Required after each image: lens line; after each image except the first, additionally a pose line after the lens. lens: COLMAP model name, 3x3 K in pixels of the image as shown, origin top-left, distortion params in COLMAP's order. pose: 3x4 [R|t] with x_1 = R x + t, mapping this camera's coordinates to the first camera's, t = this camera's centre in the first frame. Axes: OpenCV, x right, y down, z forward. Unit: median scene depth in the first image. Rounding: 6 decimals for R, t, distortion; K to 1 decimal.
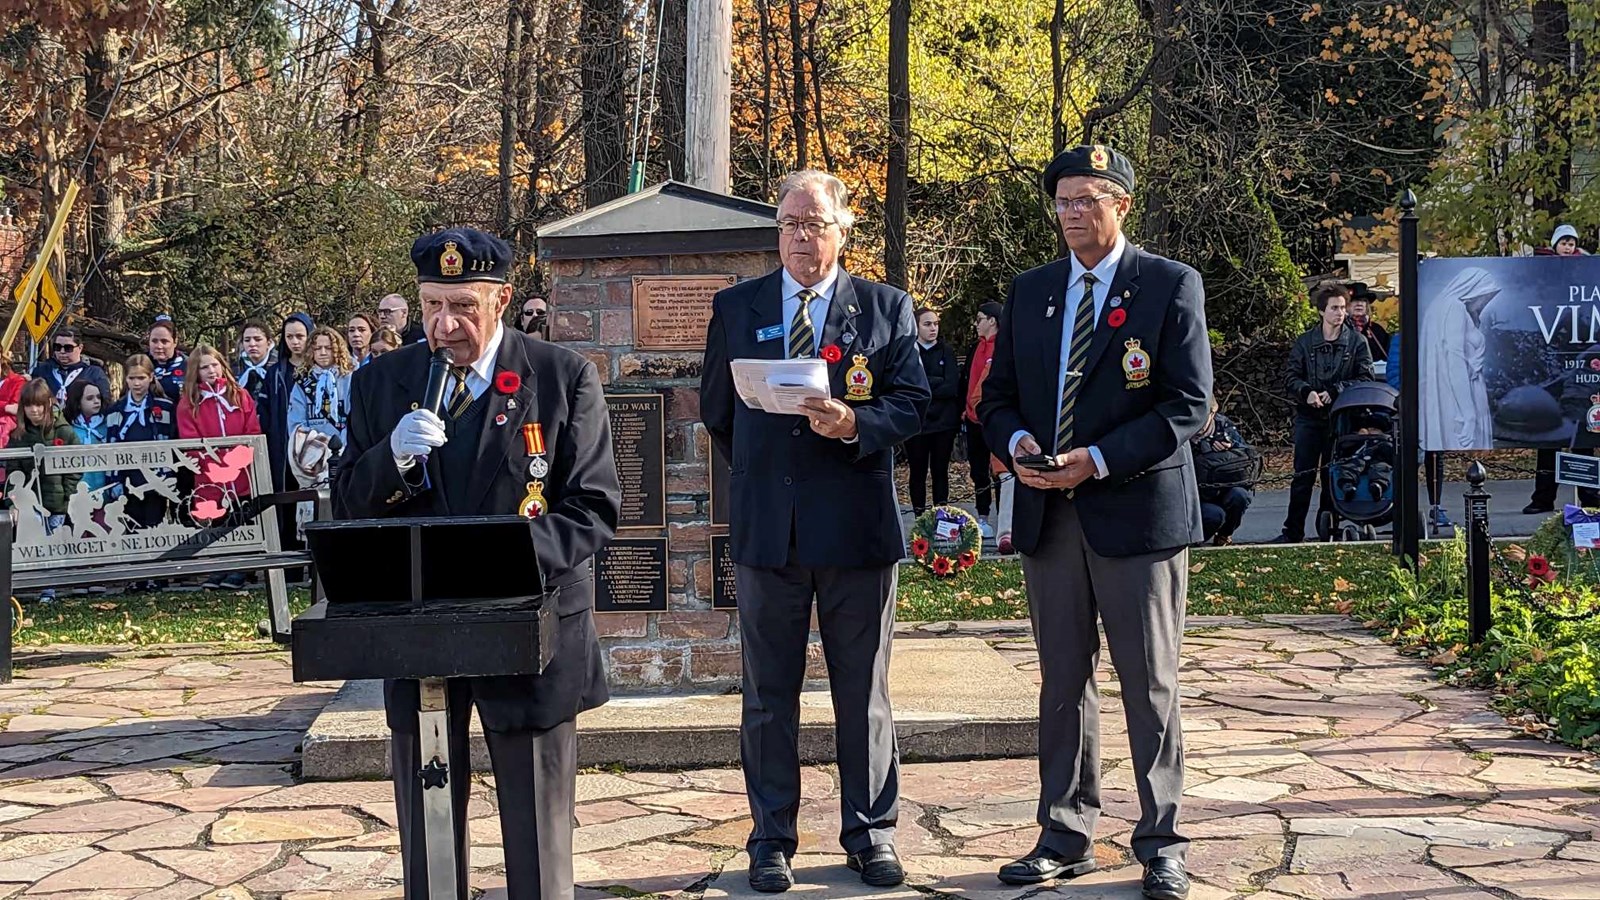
lens RADIAL K [[2711.4, 0, 759.0], [0, 2711.4, 447.7], [0, 0, 1]] dist [0.118875, -0.201844]
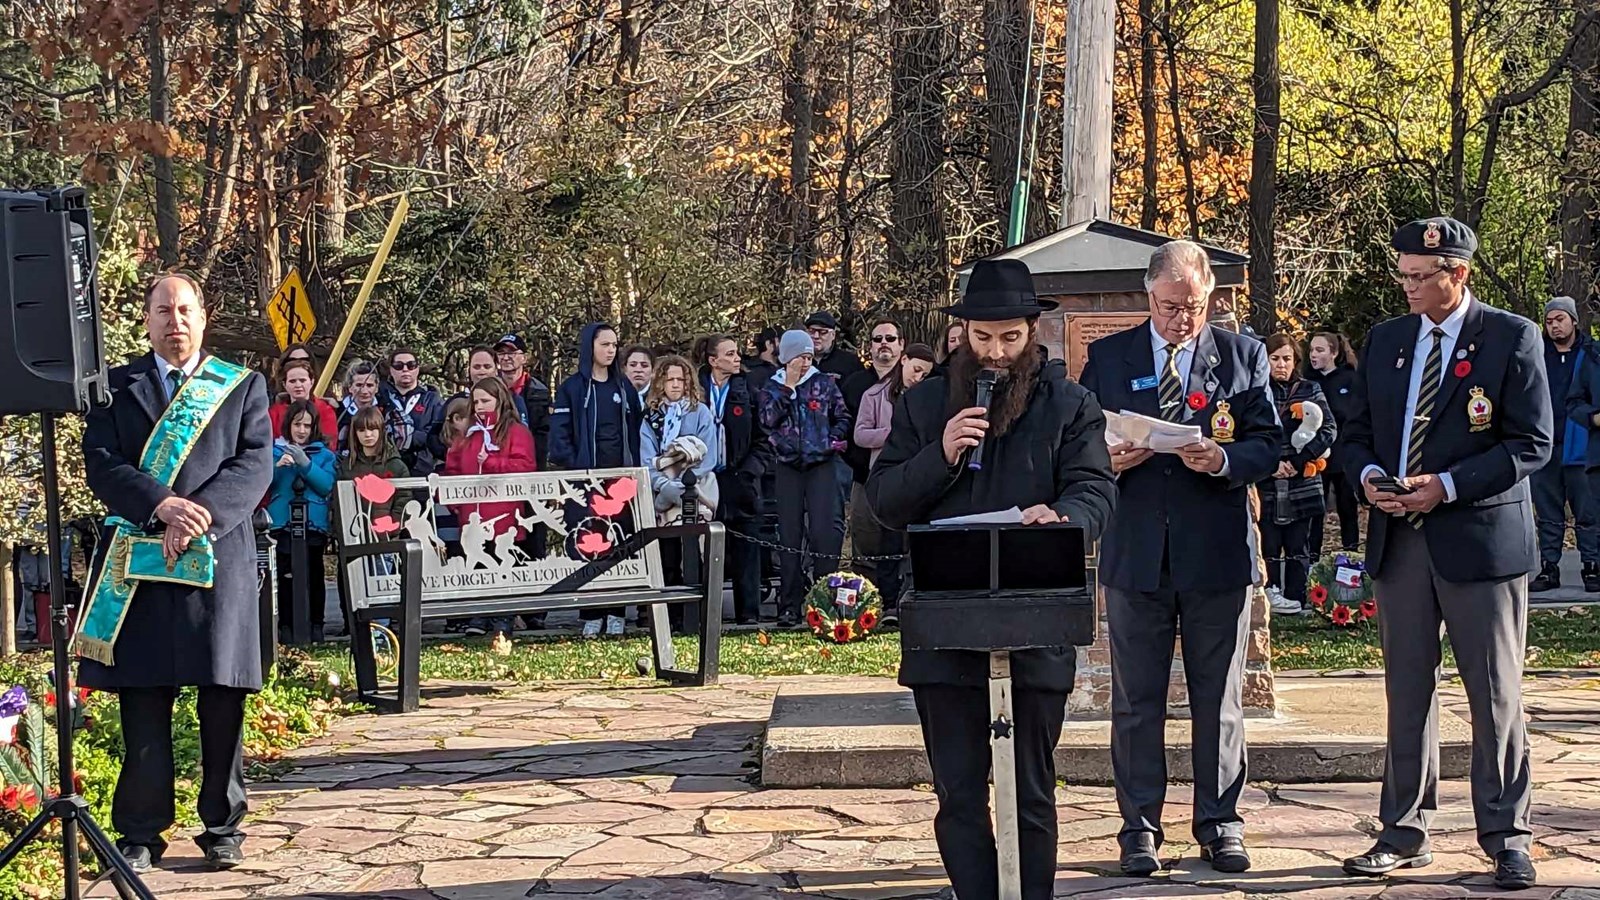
lens RADIAL K [[3399.6, 0, 833.0], [0, 3399.6, 455.5], [0, 0, 1]] dist [0.074173, 0.328213]
pose [[0.997659, 0.007952, -0.067921, -0.033851], [-0.008755, 0.999895, -0.011538, 0.004750], [0.067822, 0.012105, 0.997624, -0.215330]]
